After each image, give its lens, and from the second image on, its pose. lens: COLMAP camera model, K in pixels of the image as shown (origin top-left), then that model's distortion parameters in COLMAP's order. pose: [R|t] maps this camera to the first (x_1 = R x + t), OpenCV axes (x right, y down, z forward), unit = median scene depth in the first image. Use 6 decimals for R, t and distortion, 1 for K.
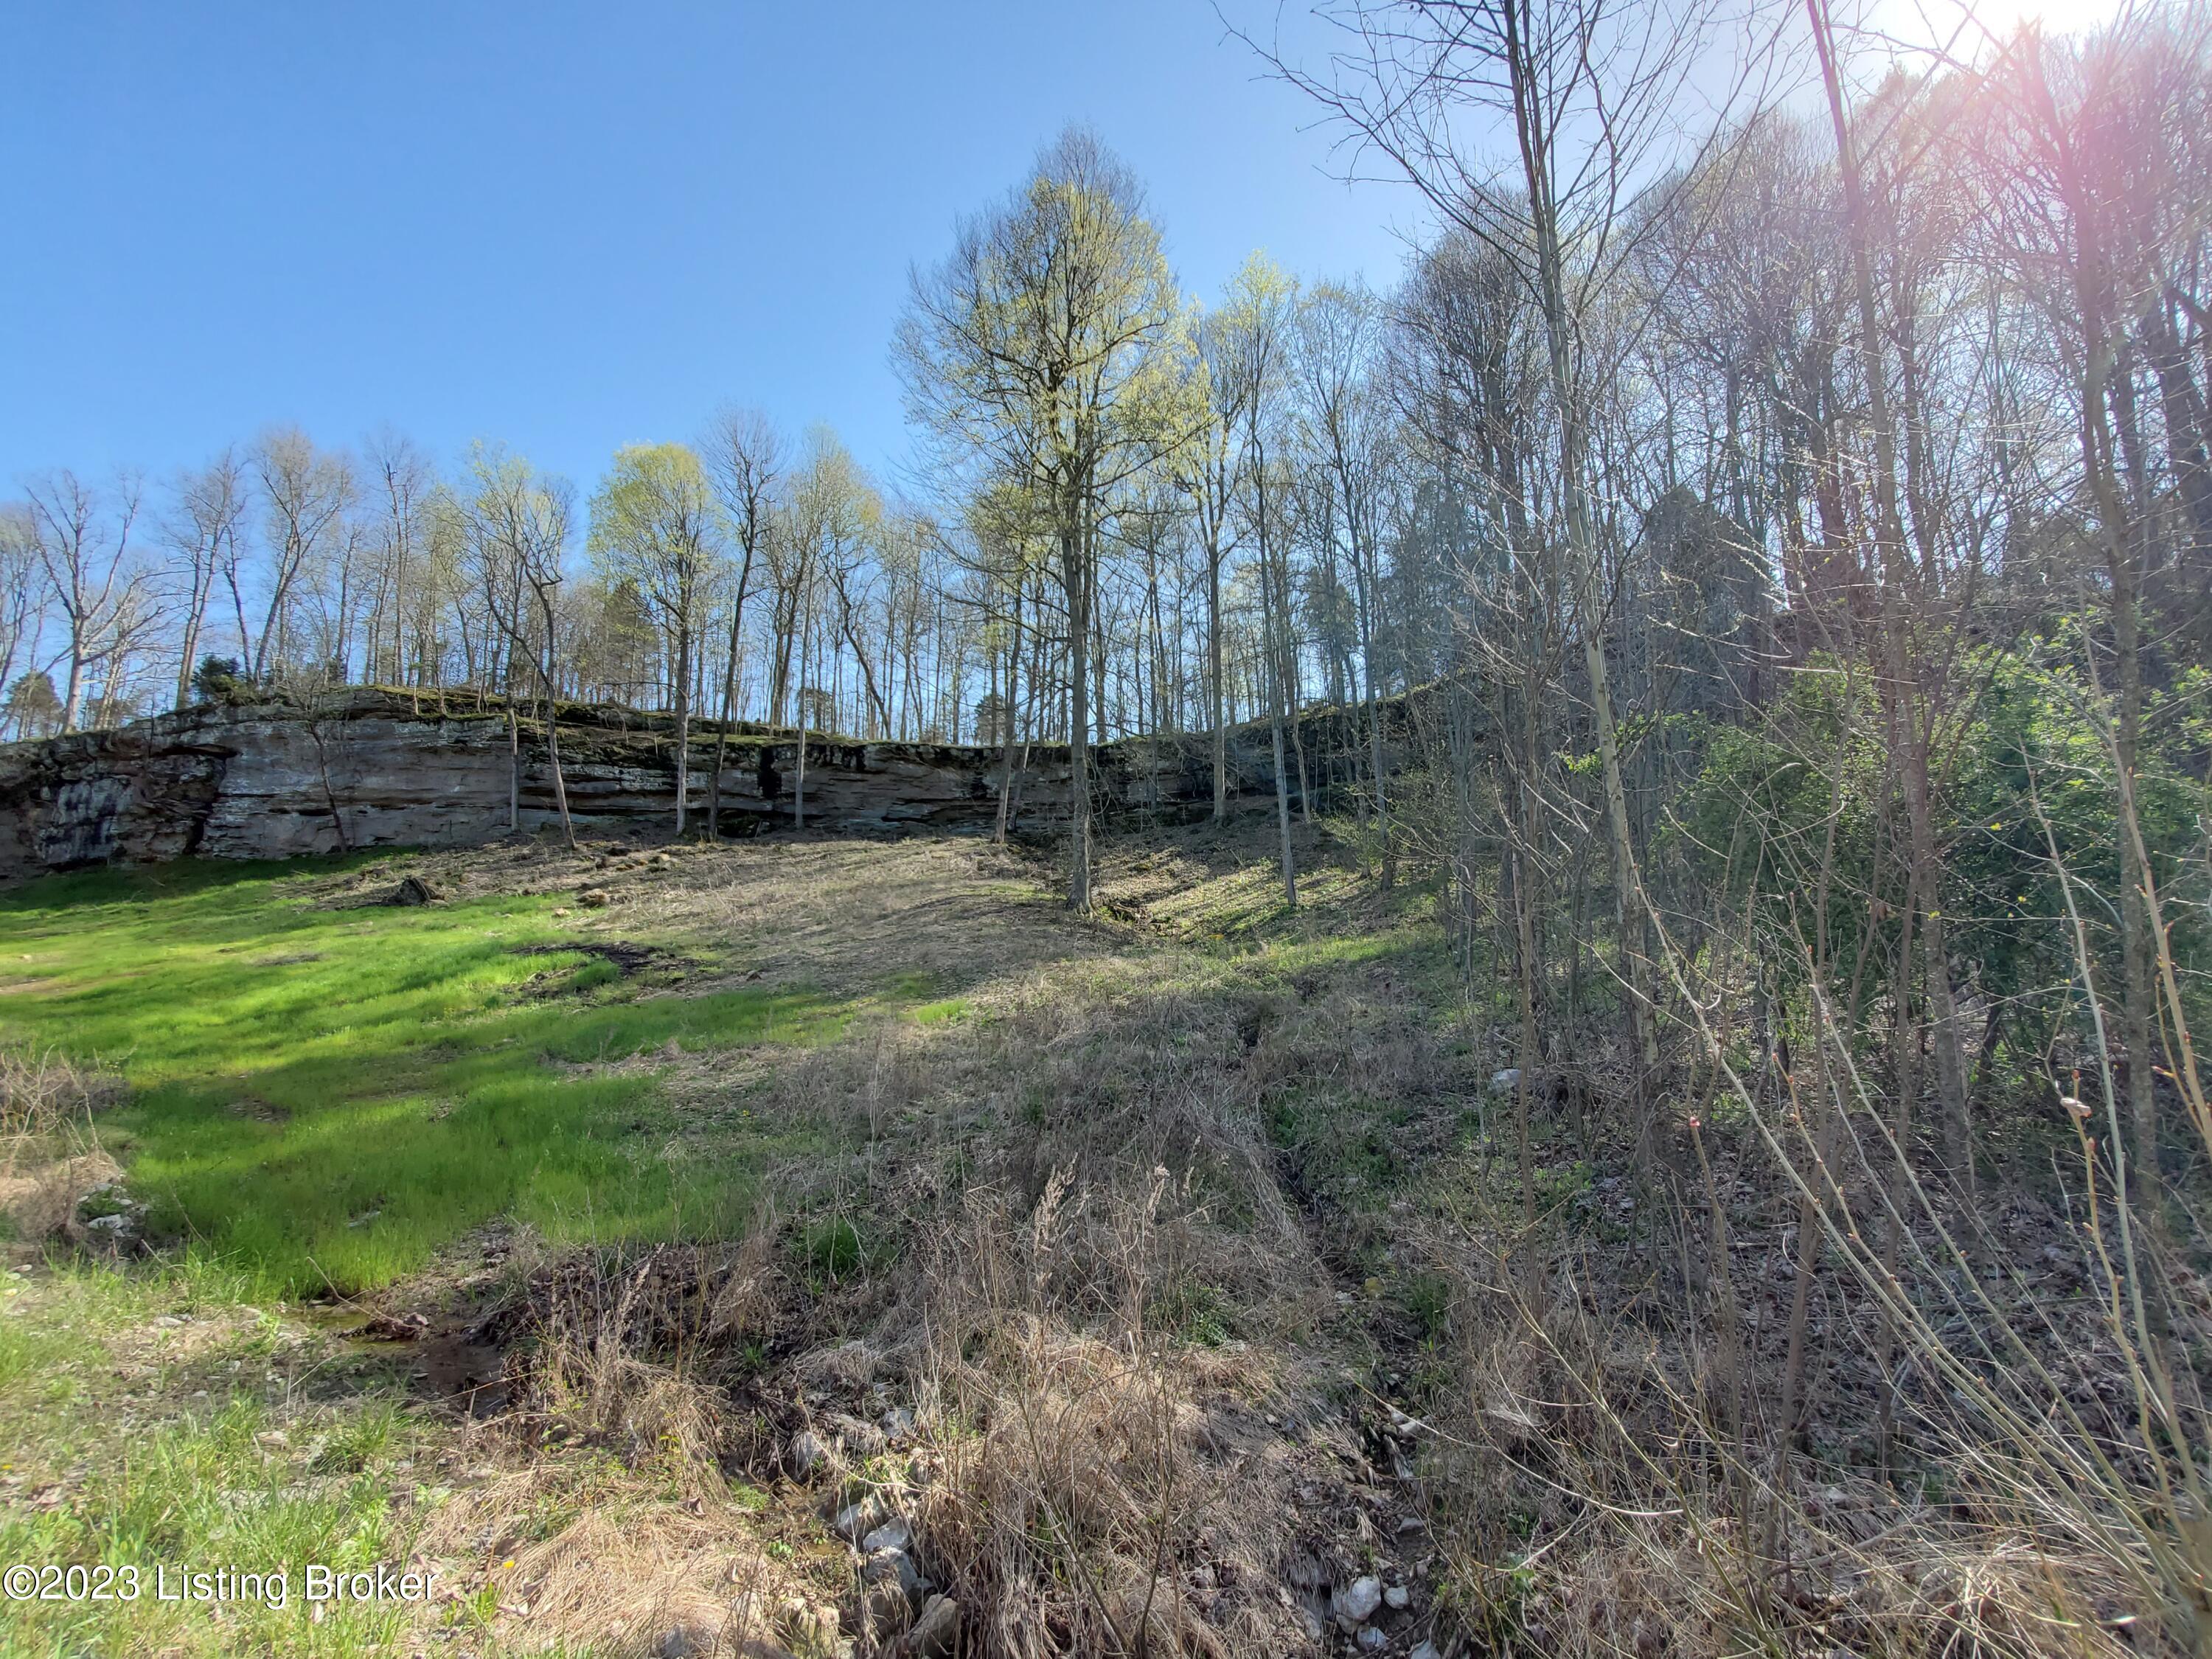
lens RADIAL K [[904.4, 0, 1094.0], [0, 904.4, 886.0], [0, 0, 1]] dist [0.001635, 0.000471]
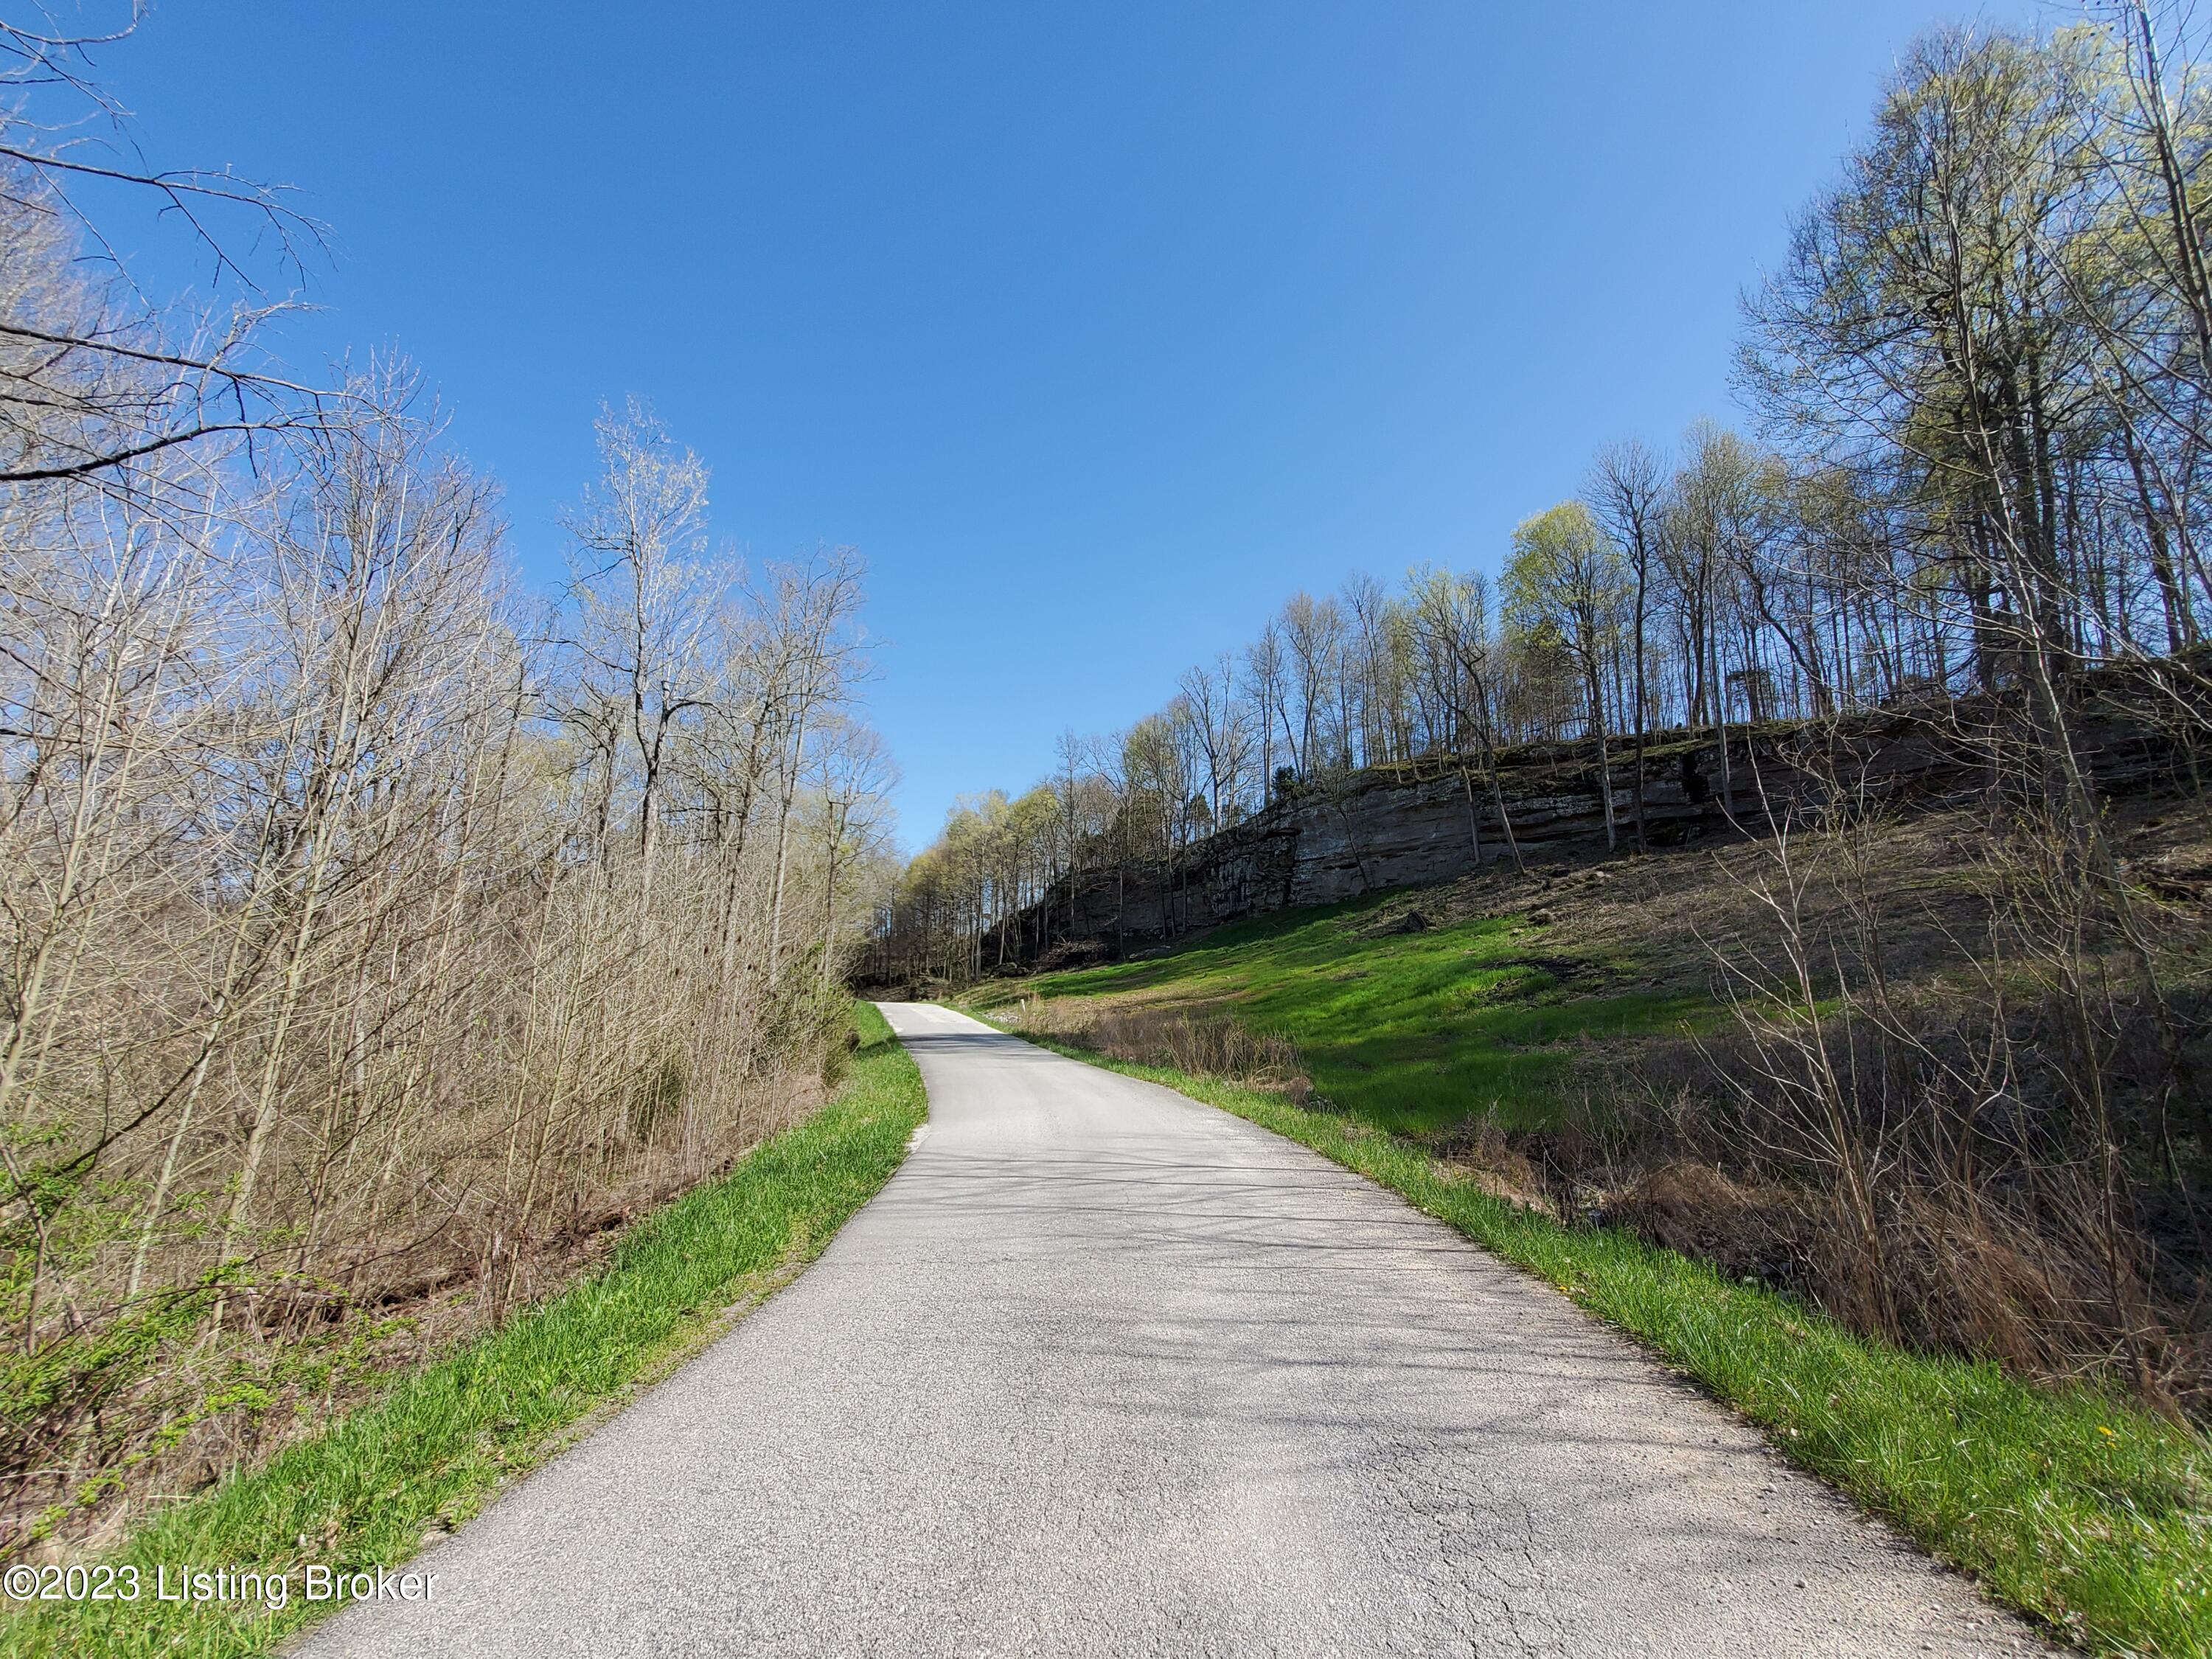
lens RADIAL K [[904.4, 0, 1094.0], [0, 904.4, 886.0], [0, 0, 1]] dist [0.001635, 0.000471]
pose [[0.545558, -0.111106, -0.830676, 0.096996], [0.110200, 0.992077, -0.060319, -0.015841], [0.830797, -0.058633, 0.553479, -0.120951]]
